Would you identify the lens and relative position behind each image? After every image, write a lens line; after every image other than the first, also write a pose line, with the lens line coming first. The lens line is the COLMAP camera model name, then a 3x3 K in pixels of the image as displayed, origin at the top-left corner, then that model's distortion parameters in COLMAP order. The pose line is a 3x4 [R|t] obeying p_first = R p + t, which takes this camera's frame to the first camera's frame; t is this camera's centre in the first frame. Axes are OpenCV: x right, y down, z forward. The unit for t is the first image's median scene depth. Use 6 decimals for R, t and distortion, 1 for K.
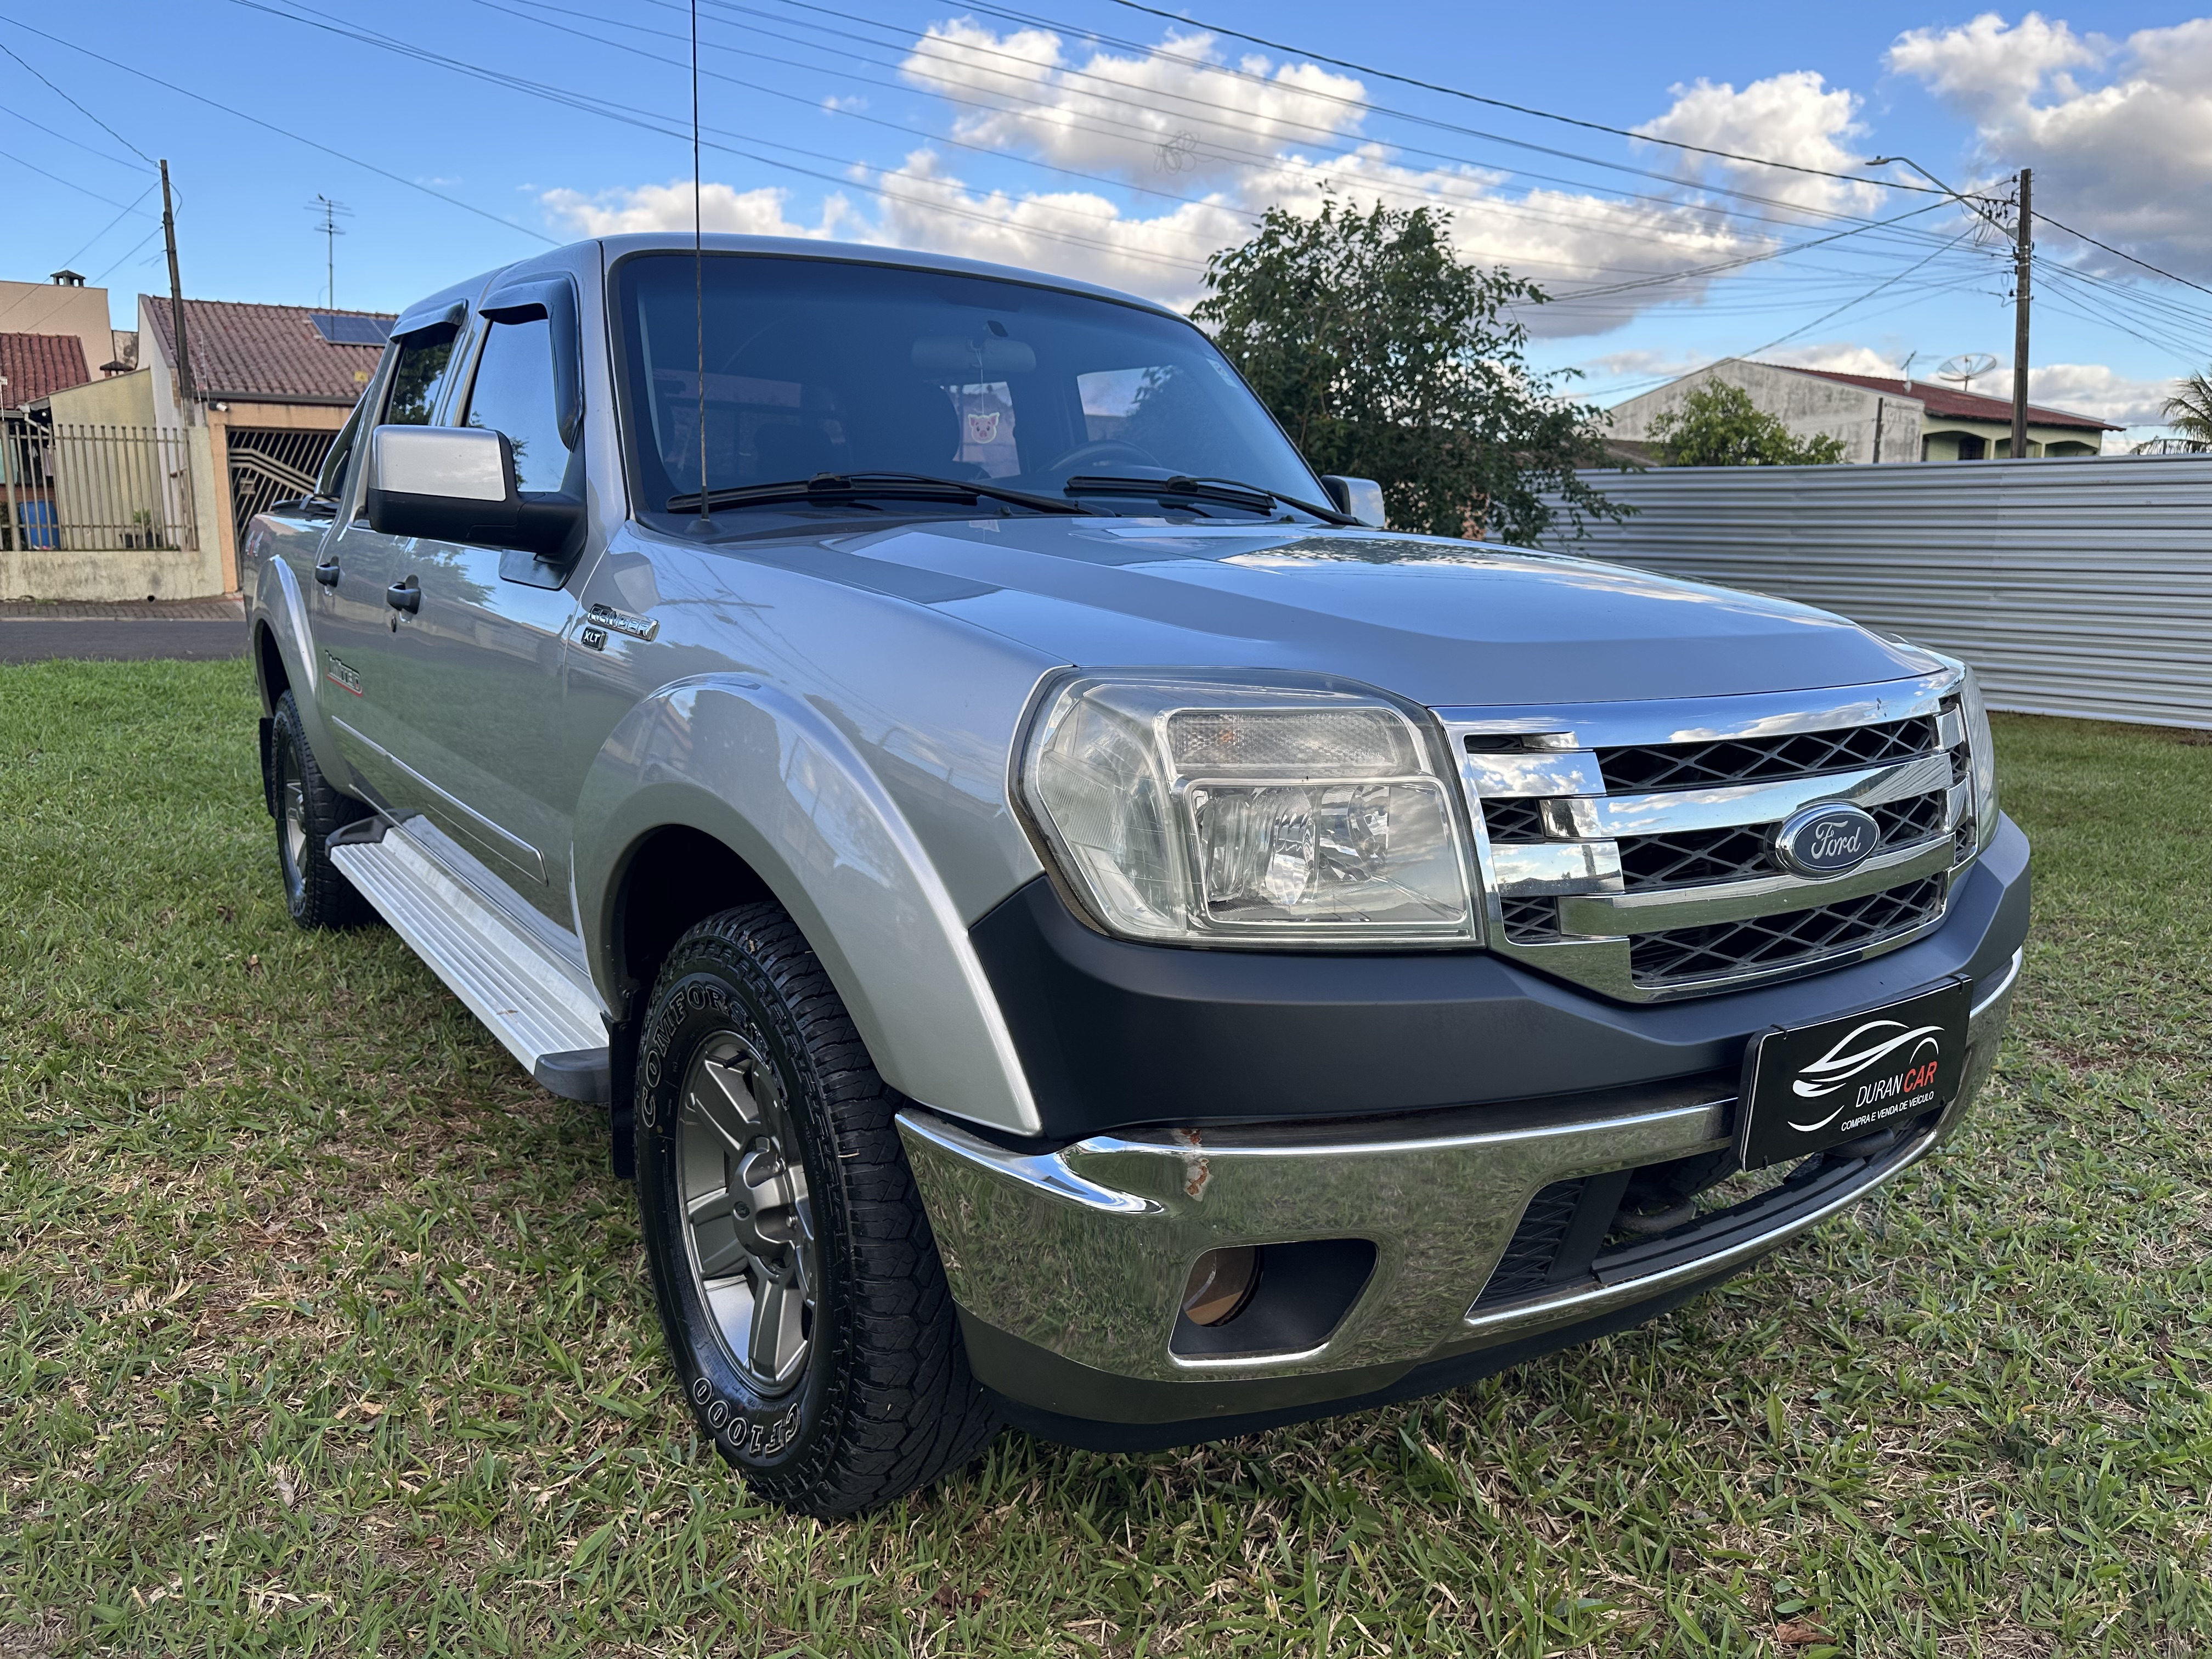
lens RADIAL K [[1569.1, 0, 1106.0], [0, 1569.1, 829.5], [0, 0, 1]] dist [0.036307, -0.042605]
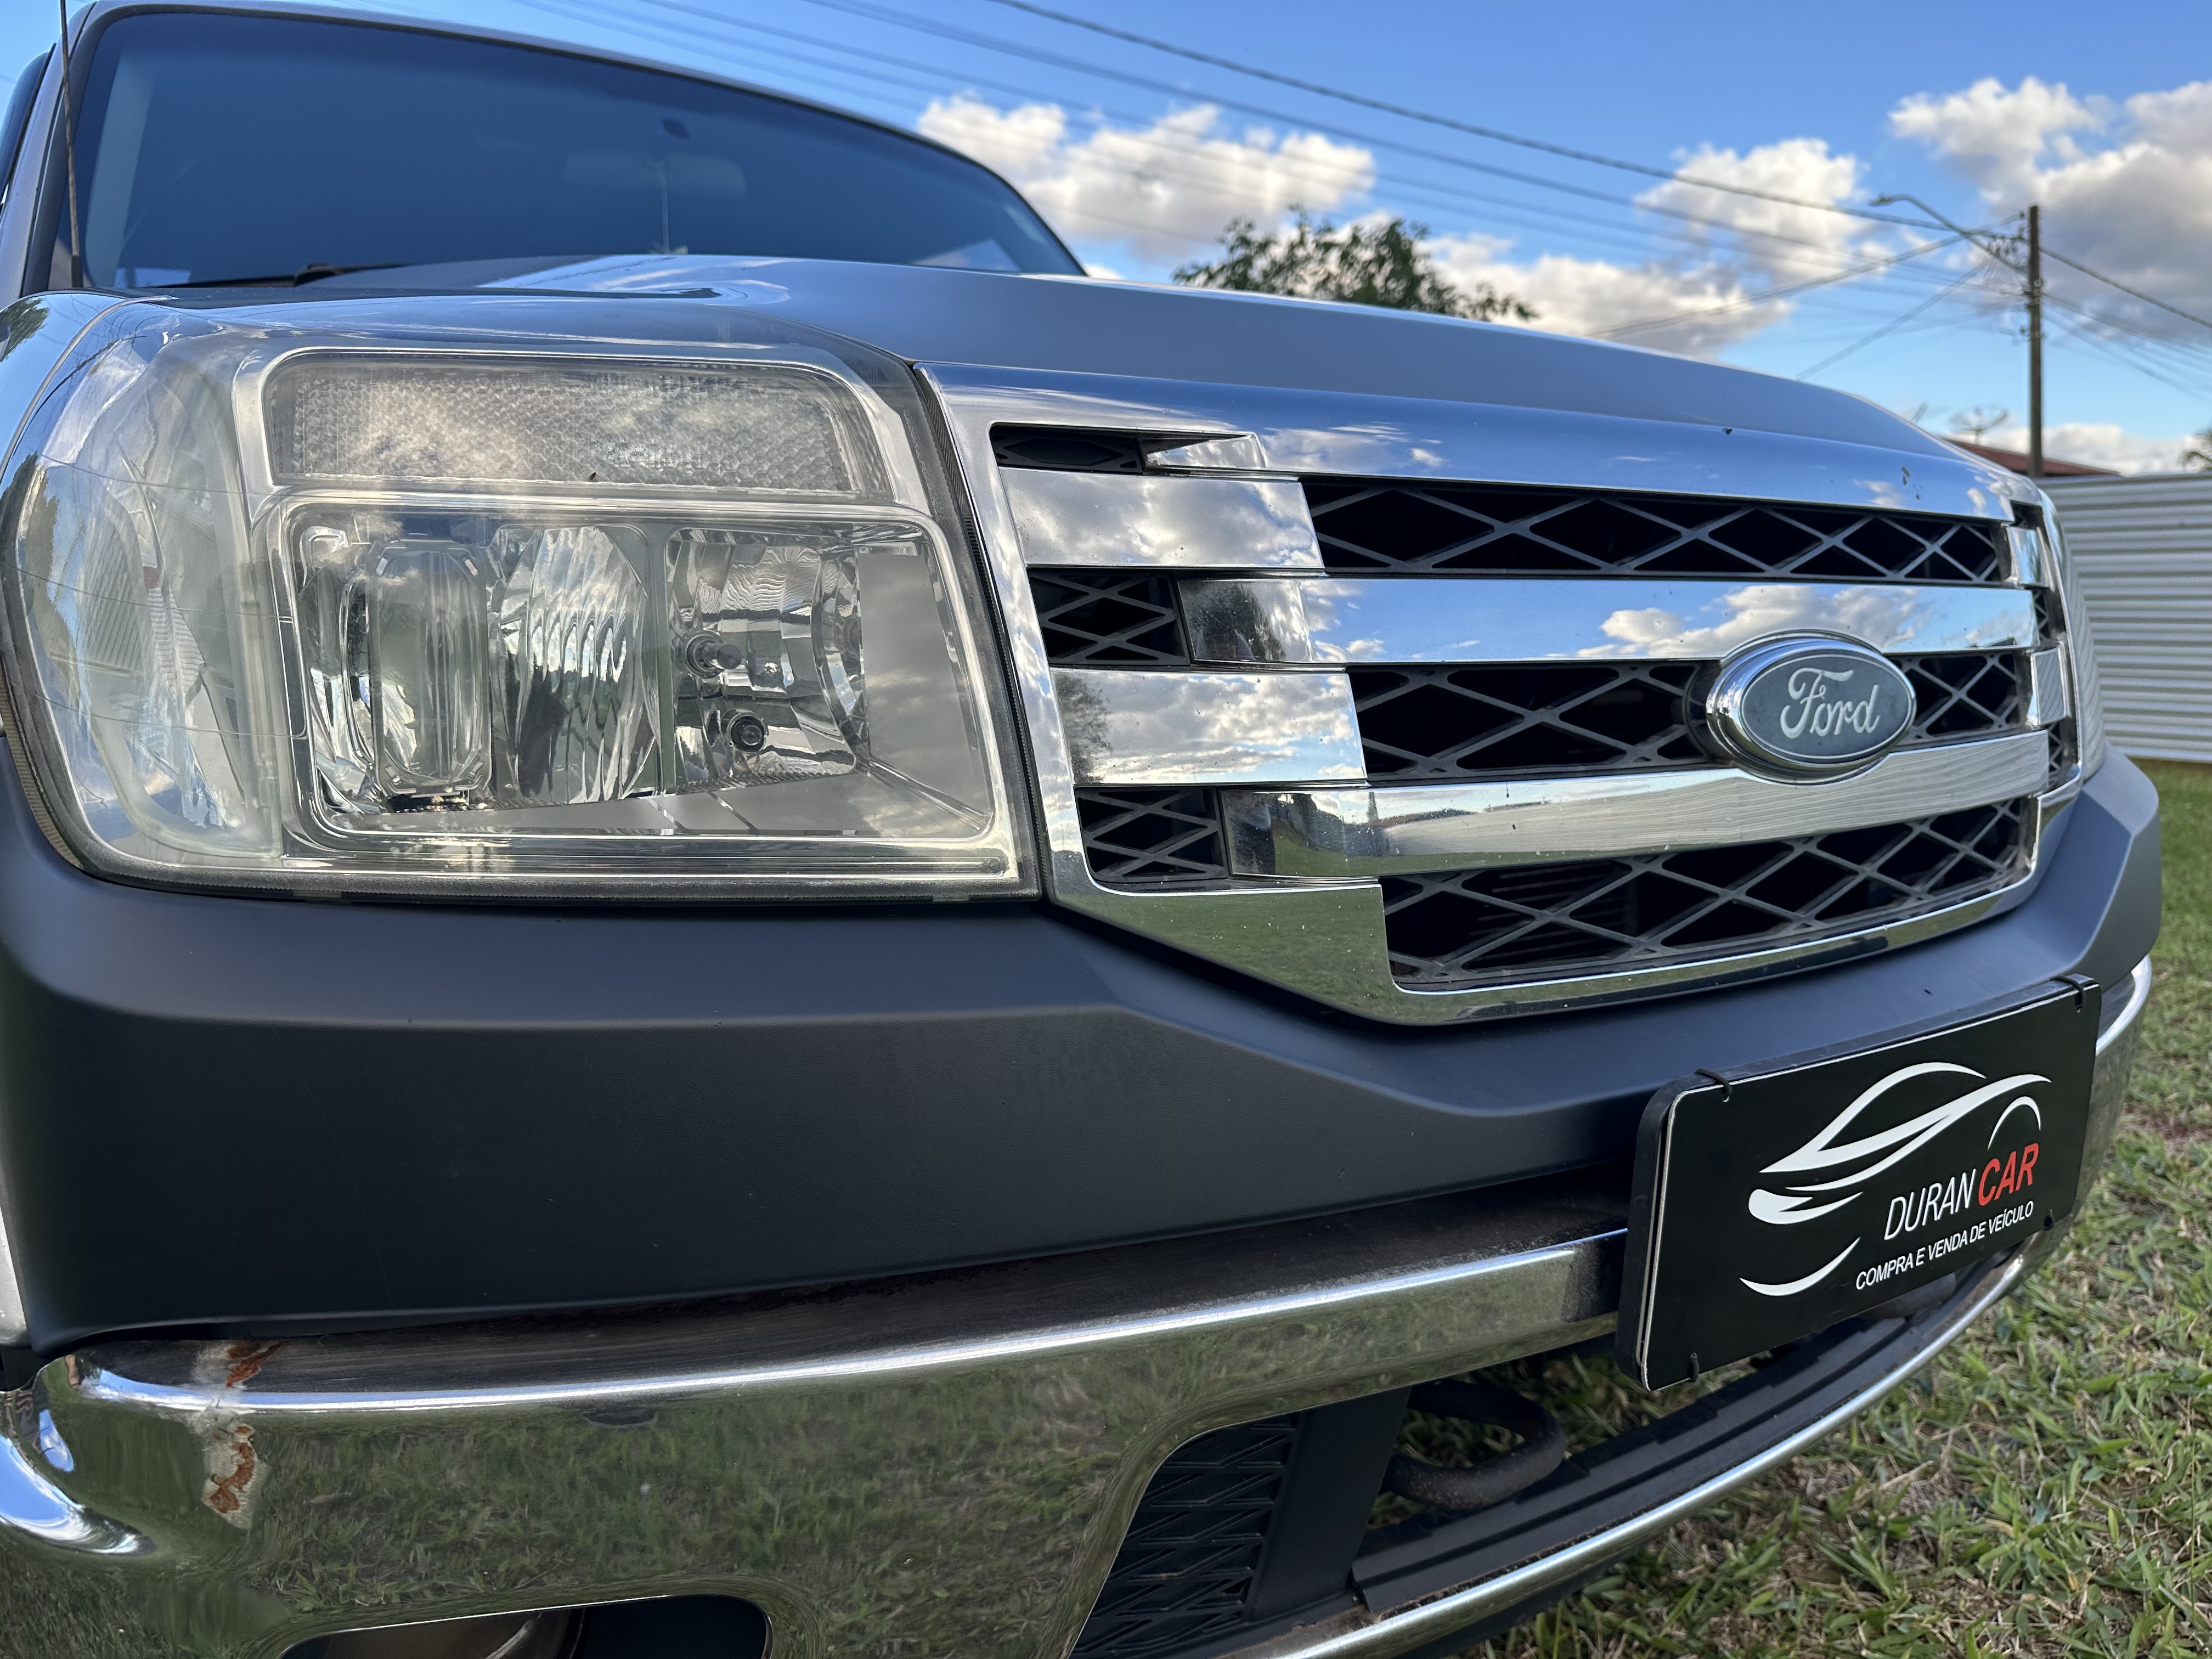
lens RADIAL K [[1605.9, 0, 1106.0], [0, 1605.9, 829.5], [0, 0, 1]] dist [0.008014, -0.004336]
pose [[0.999952, -0.009001, -0.003917, 0.214351], [0.008832, 0.999108, -0.041299, 0.060627], [0.004286, 0.041263, 0.999139, 0.448721]]
